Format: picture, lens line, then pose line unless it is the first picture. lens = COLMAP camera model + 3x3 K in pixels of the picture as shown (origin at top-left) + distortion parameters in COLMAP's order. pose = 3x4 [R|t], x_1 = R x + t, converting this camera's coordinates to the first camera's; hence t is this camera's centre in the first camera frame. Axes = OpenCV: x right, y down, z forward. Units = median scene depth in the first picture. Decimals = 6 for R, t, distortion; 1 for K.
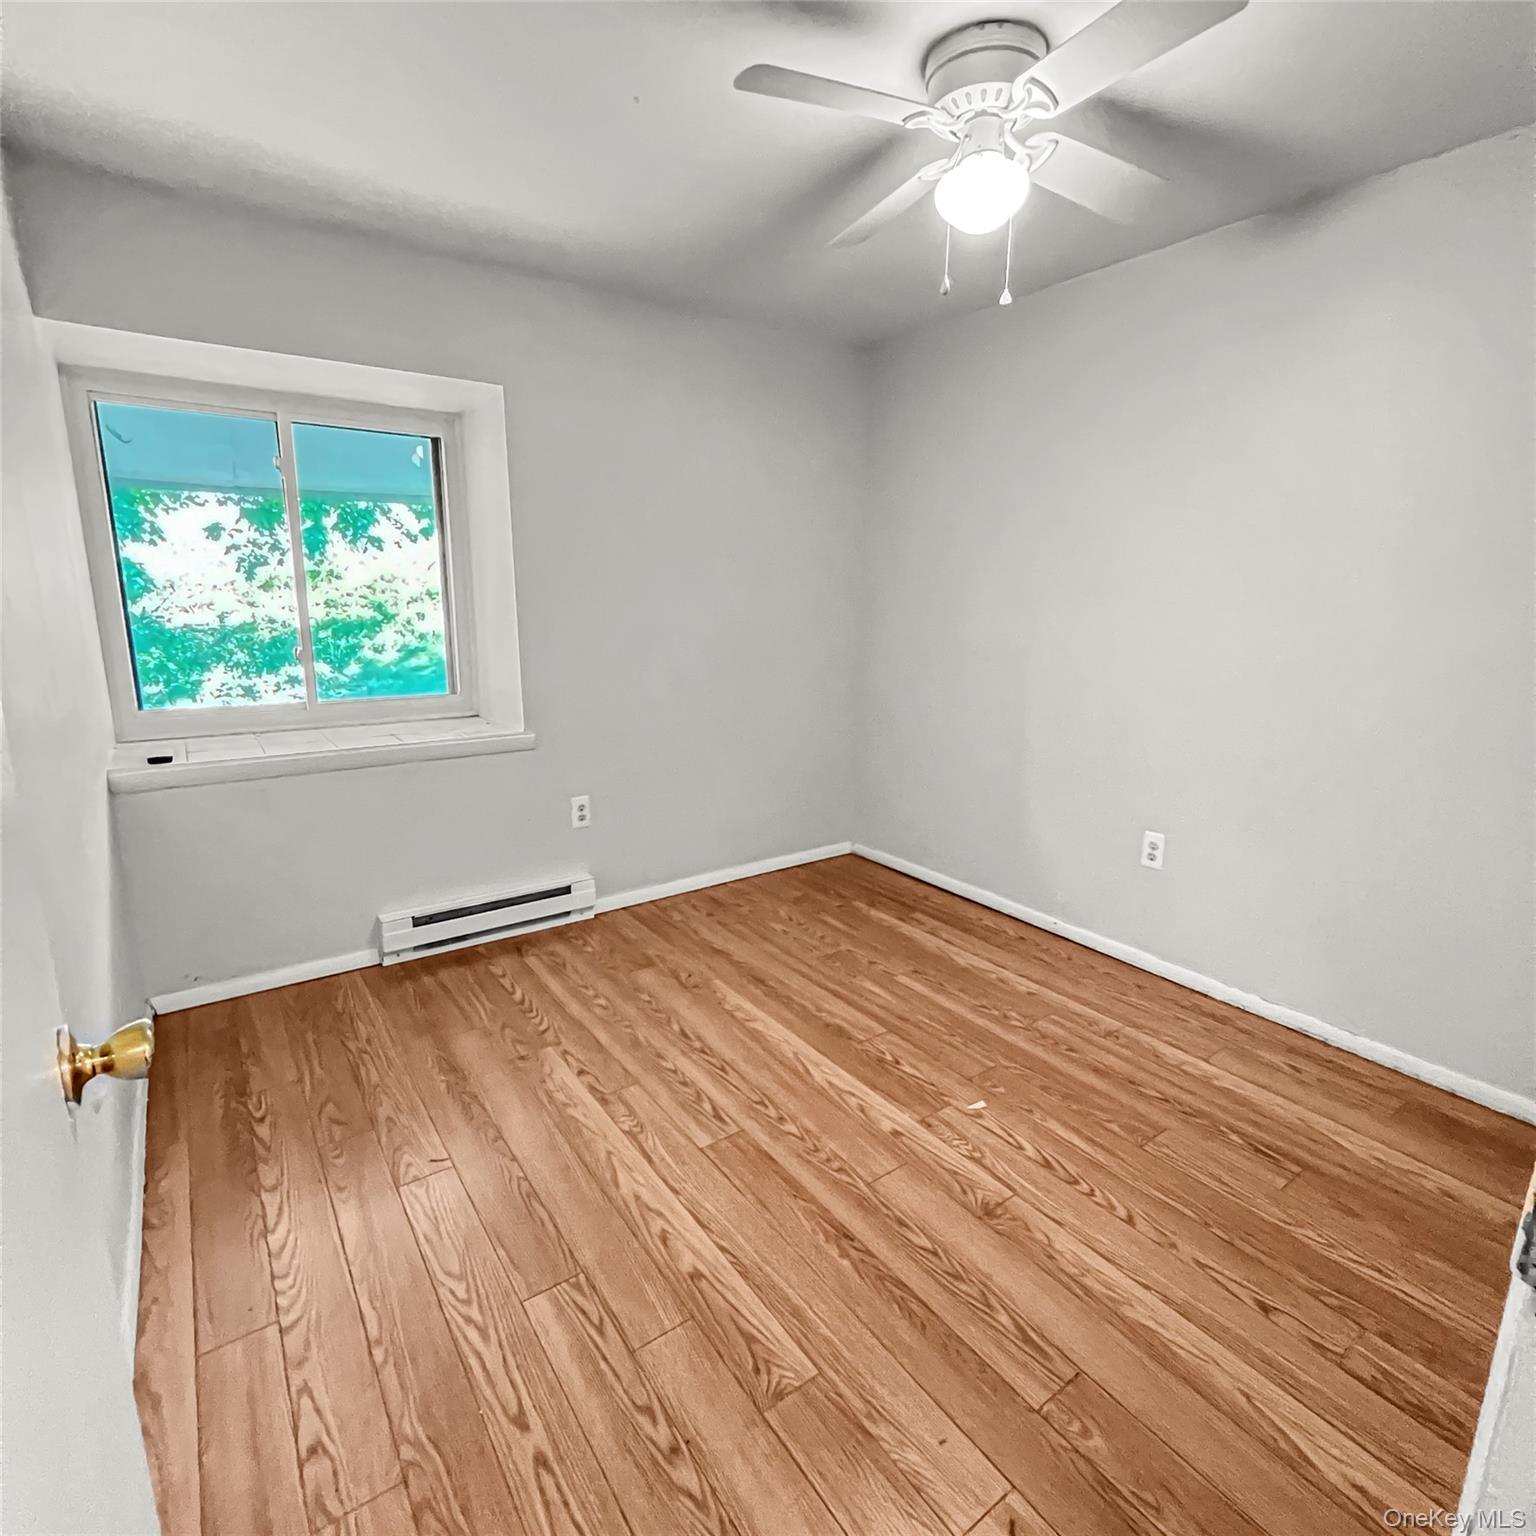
lens RADIAL K [[821.1, 0, 766.5], [0, 821.1, 763.3], [0, 0, 1]] dist [-0.002590, 0.003262]
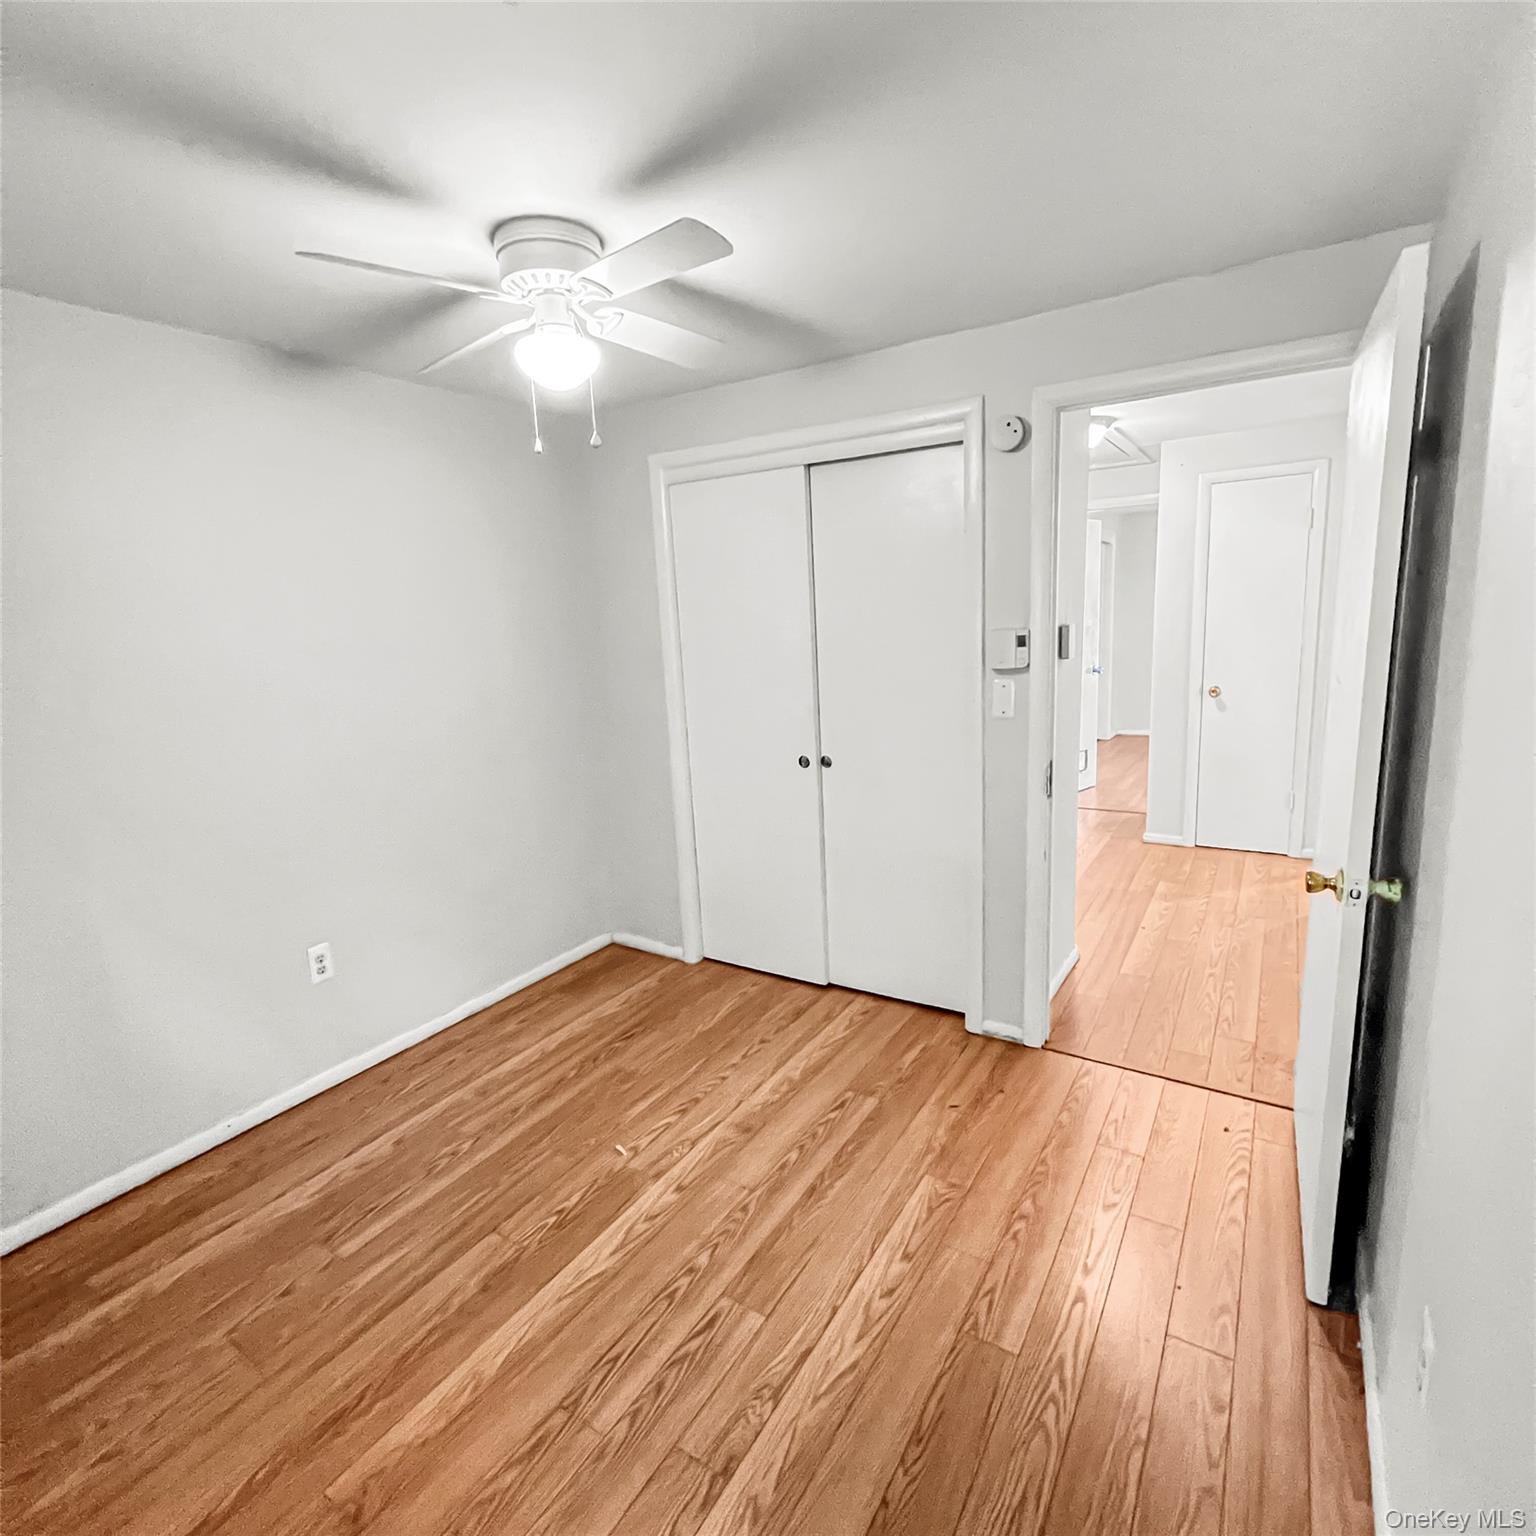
lens RADIAL K [[821.1, 0, 766.5], [0, 821.1, 763.3], [0, 0, 1]] dist [-0.002590, 0.003262]
pose [[-0.377067, -0.161593, 0.911980, -0.751161], [0.233905, 0.936130, 0.262583, -0.323323], [-0.896164, 0.312328, -0.315186, 1.008876]]
